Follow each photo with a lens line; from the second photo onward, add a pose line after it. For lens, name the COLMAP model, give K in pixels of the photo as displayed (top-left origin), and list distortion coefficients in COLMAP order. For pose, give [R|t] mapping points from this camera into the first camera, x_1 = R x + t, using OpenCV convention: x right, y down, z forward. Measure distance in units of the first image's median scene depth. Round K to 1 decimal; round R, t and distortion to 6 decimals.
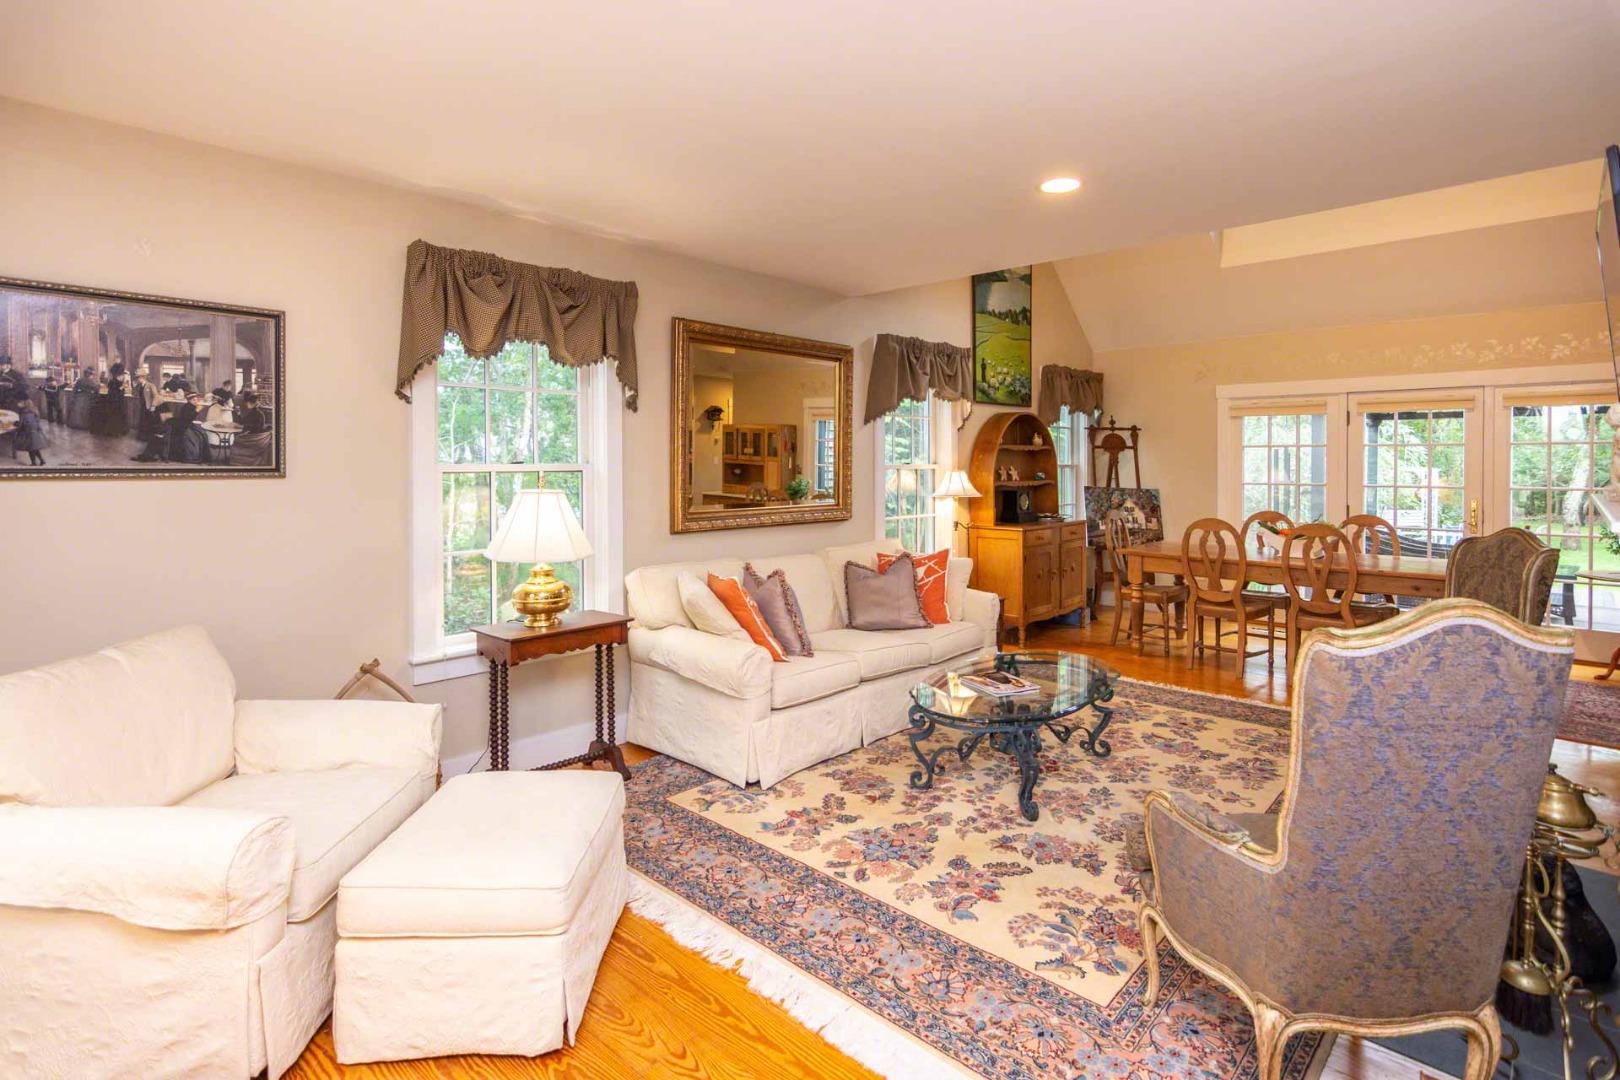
lens RADIAL K [[827.4, 0, 815.0], [0, 827.4, 479.3], [0, 0, 1]] dist [0.002752, 0.005334]
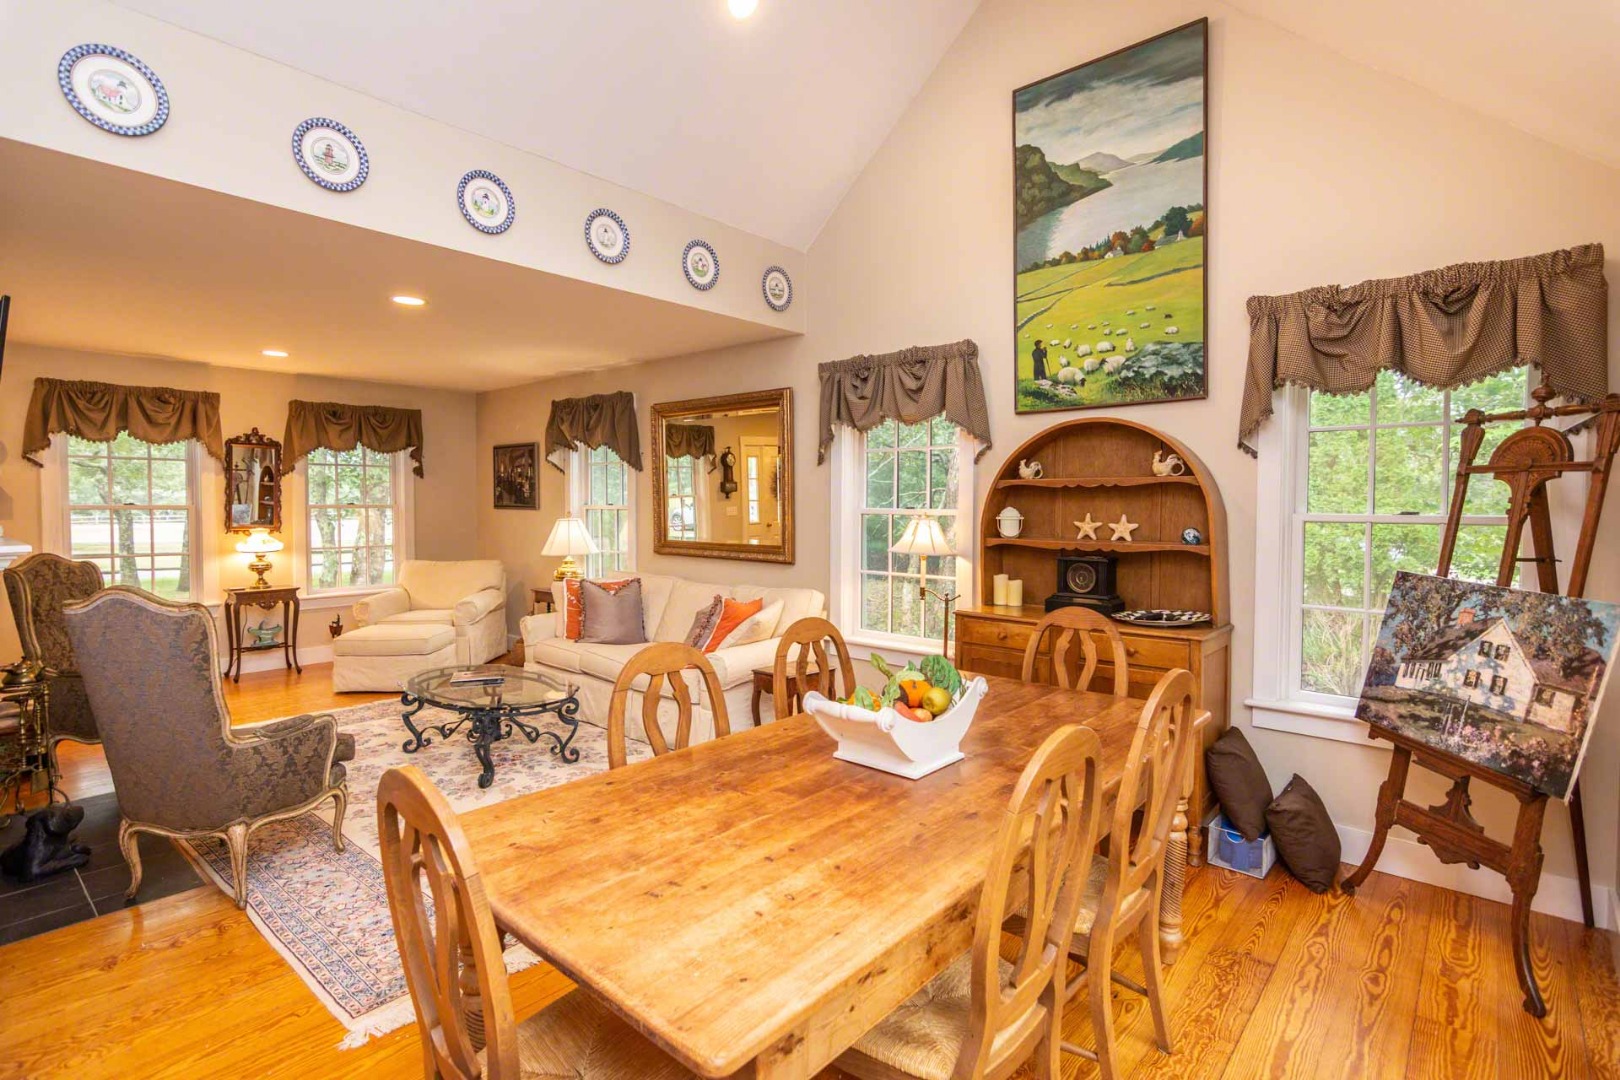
lens RADIAL K [[827.4, 0, 808.3], [0, 827.4, 526.9], [0, 0, 1]] dist [0.002752, 0.005334]
pose [[-0.005524, 0.027195, -0.999615, 1.376736], [-0.026687, 0.999270, 0.027333, -0.030613], [0.999629, 0.026828, -0.004794, 1.378928]]
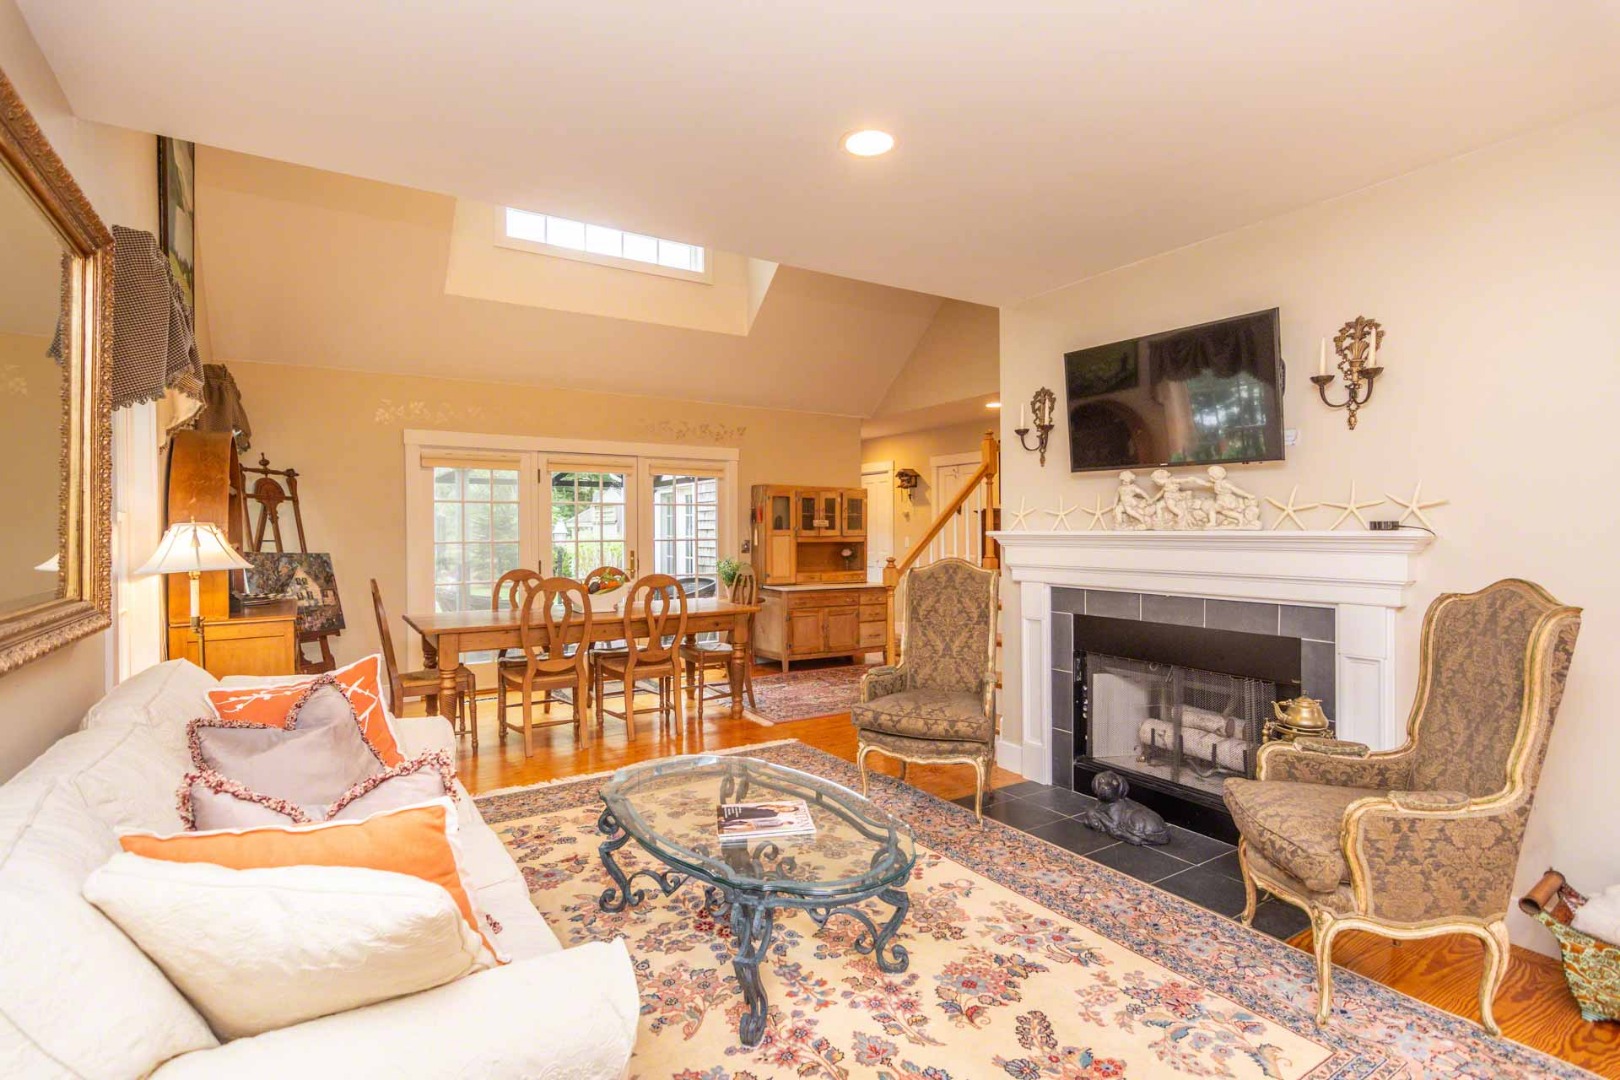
lens RADIAL K [[773.4, 0, 818.0], [0, 773.4, 564.9], [0, 0, 1]] dist [-0.009737, 0.000860]
pose [[0.244136, -0.045386, 0.968678, -0.339306], [0.026427, 0.998845, 0.040139, 0.011559], [-0.969381, 0.015800, 0.245053, 0.727146]]
